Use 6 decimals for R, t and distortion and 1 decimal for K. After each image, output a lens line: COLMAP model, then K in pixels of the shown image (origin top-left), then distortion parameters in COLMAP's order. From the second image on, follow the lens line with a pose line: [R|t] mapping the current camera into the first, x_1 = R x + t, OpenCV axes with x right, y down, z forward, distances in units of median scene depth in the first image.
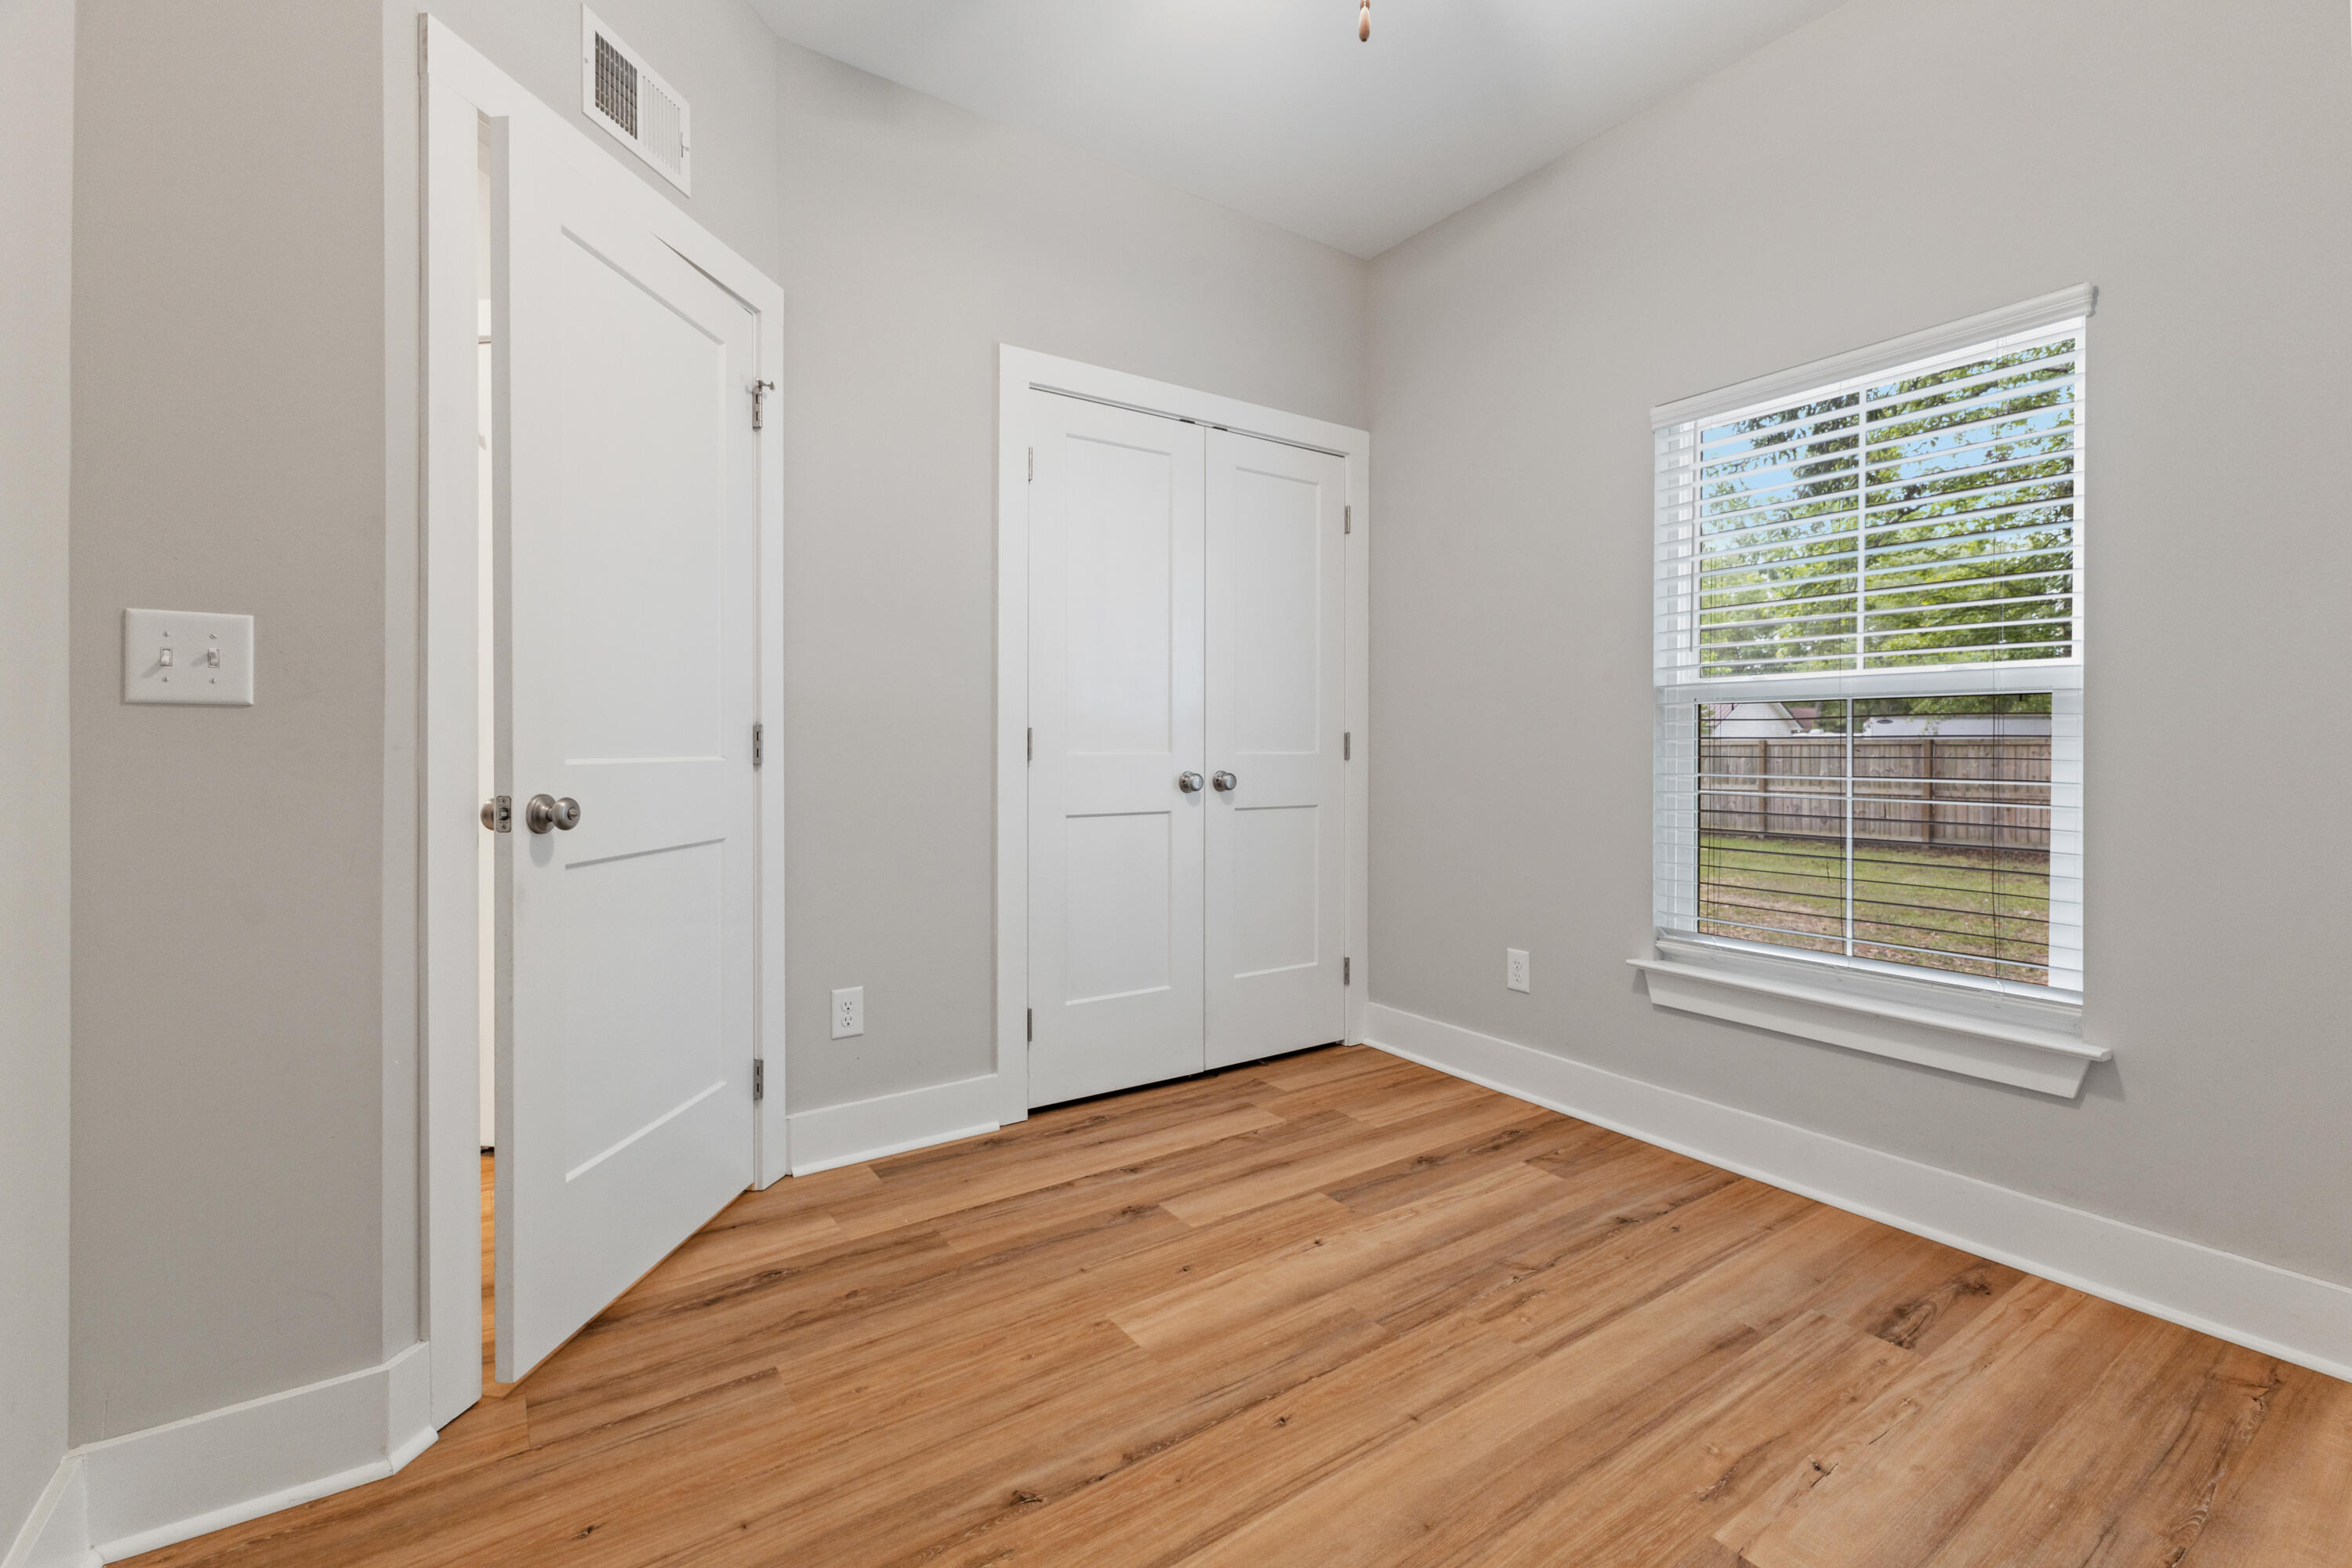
lens RADIAL K [[1039.3, 0, 1197.9], [0, 1039.3, 762.1], [0, 0, 1]] dist [-0.000882, -0.000392]
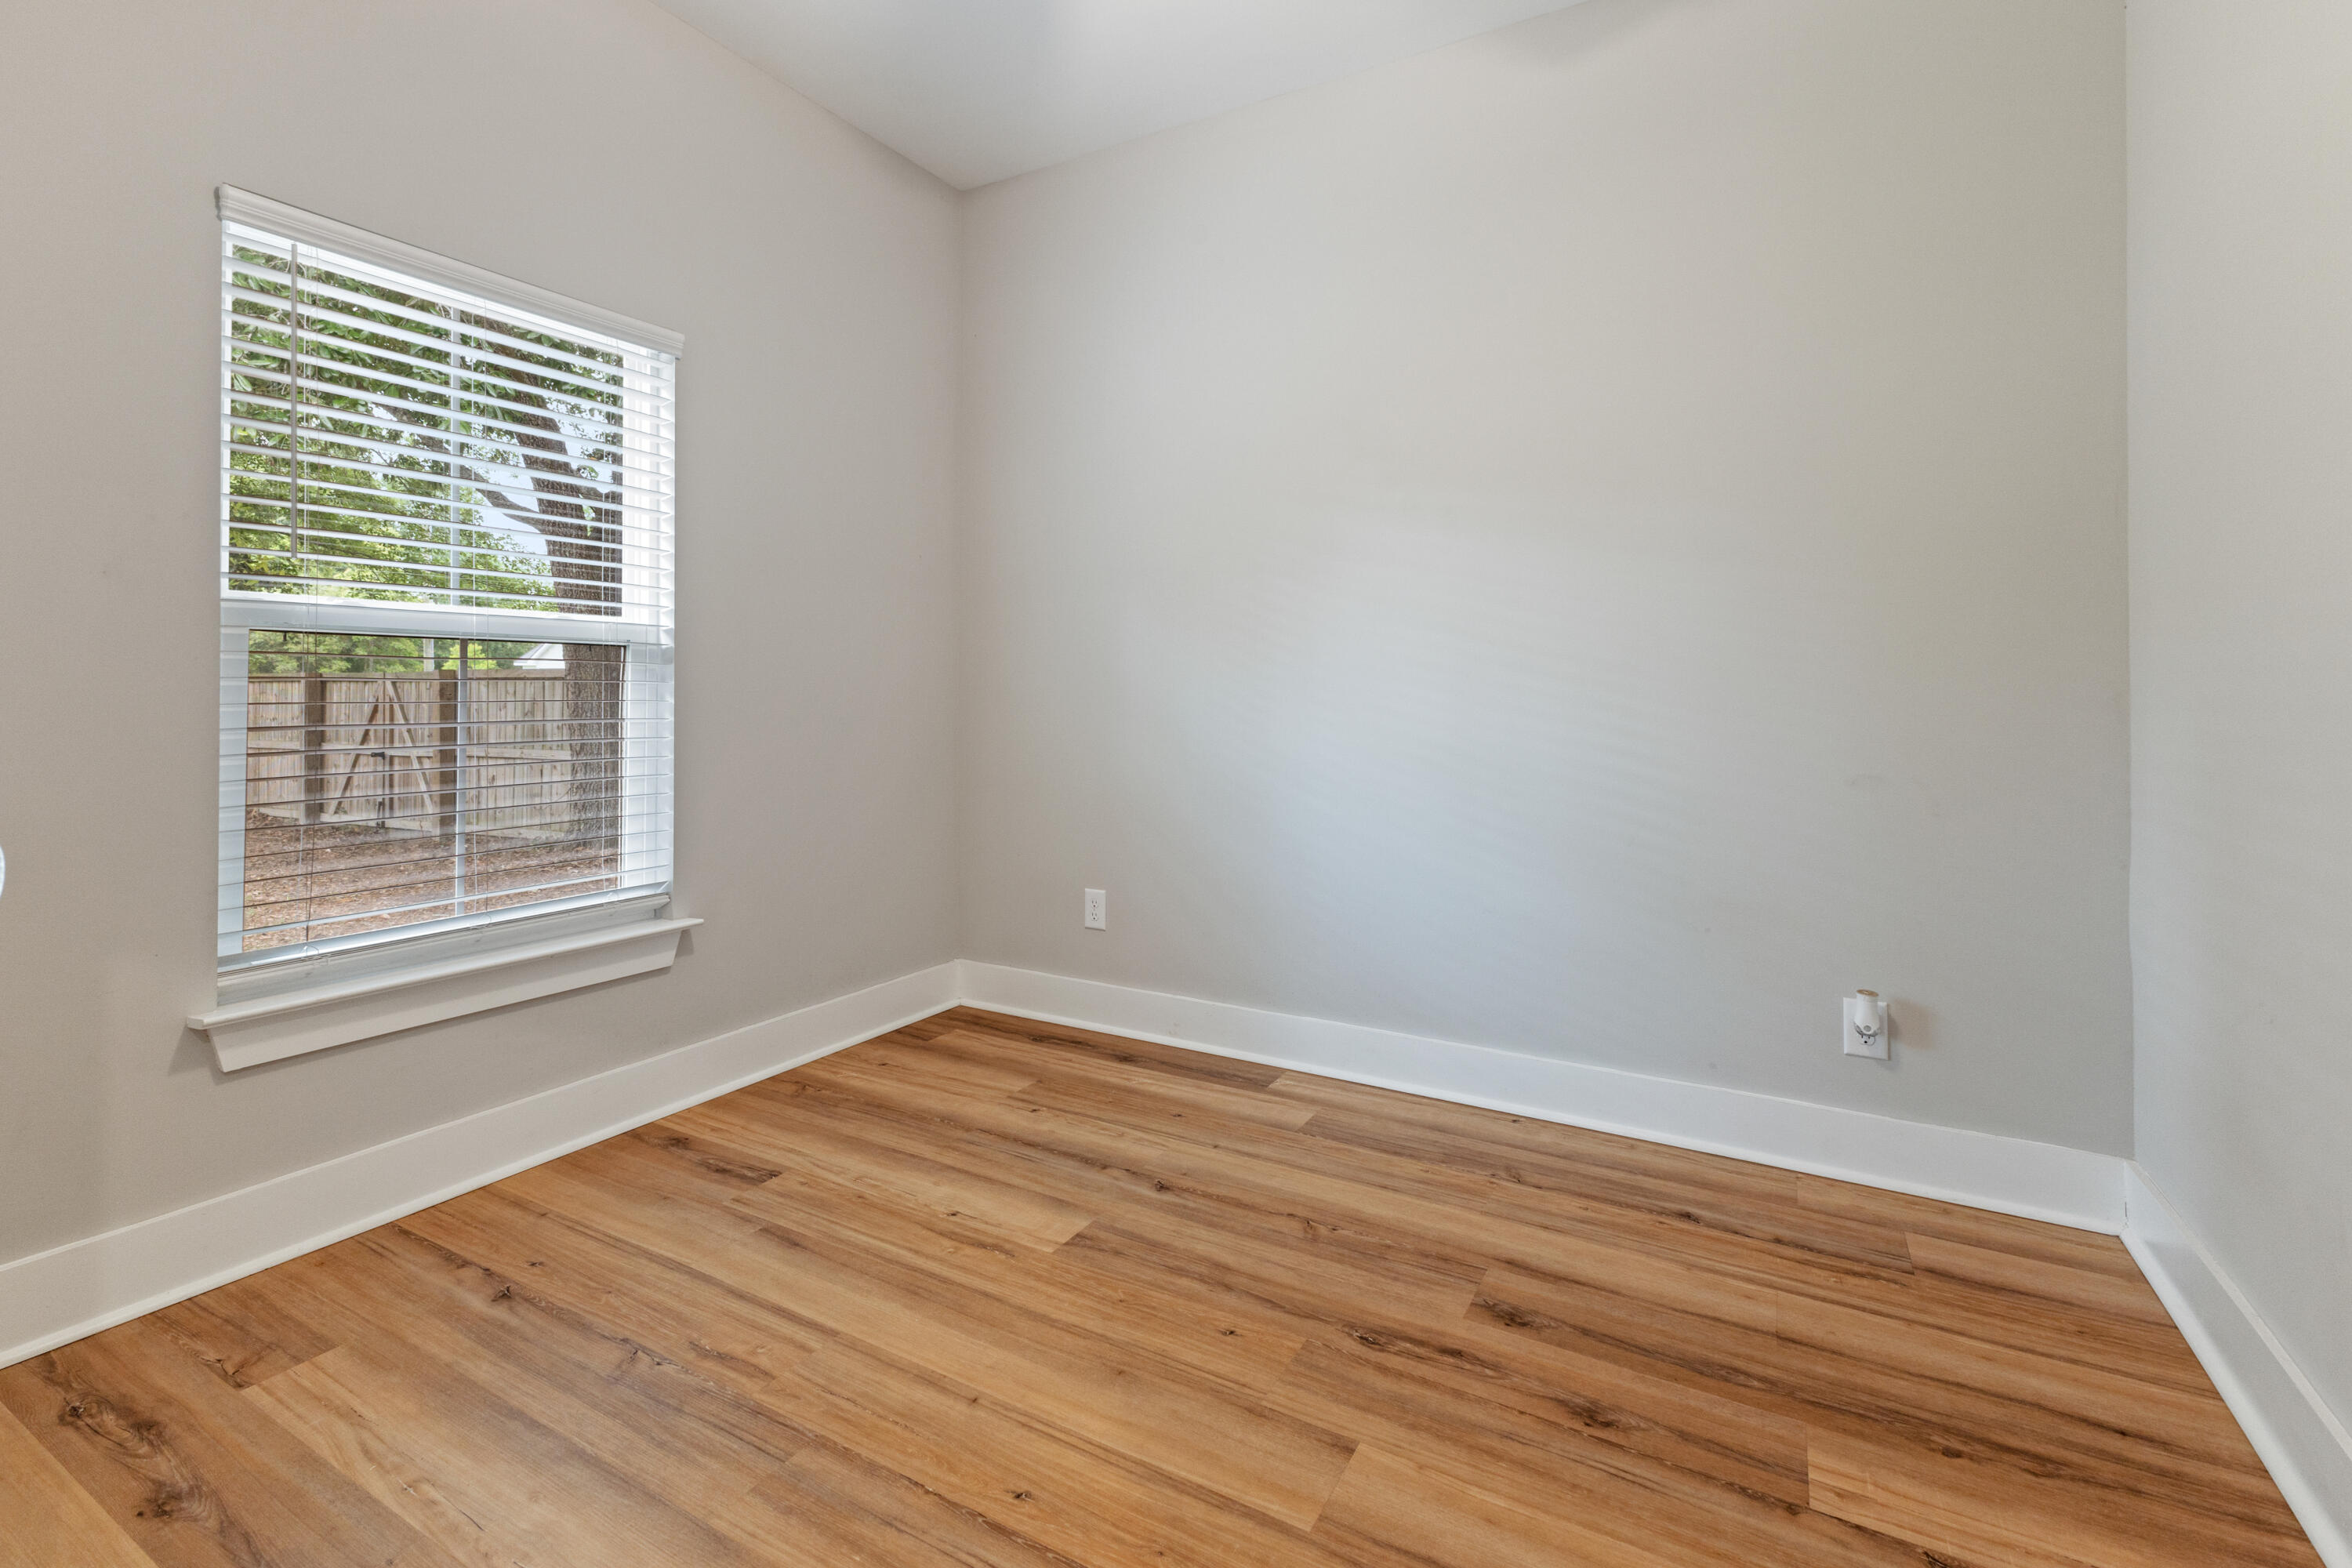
lens RADIAL K [[1039.3, 0, 1185.0], [0, 1039.3, 699.3], [0, 0, 1]] dist [-0.000882, -0.000392]
pose [[-0.436503, -0.010198, 0.899645, -0.595593], [0.010239, 0.999815, 0.016301, -0.017702], [-0.899645, 0.016327, -0.436318, 1.015273]]
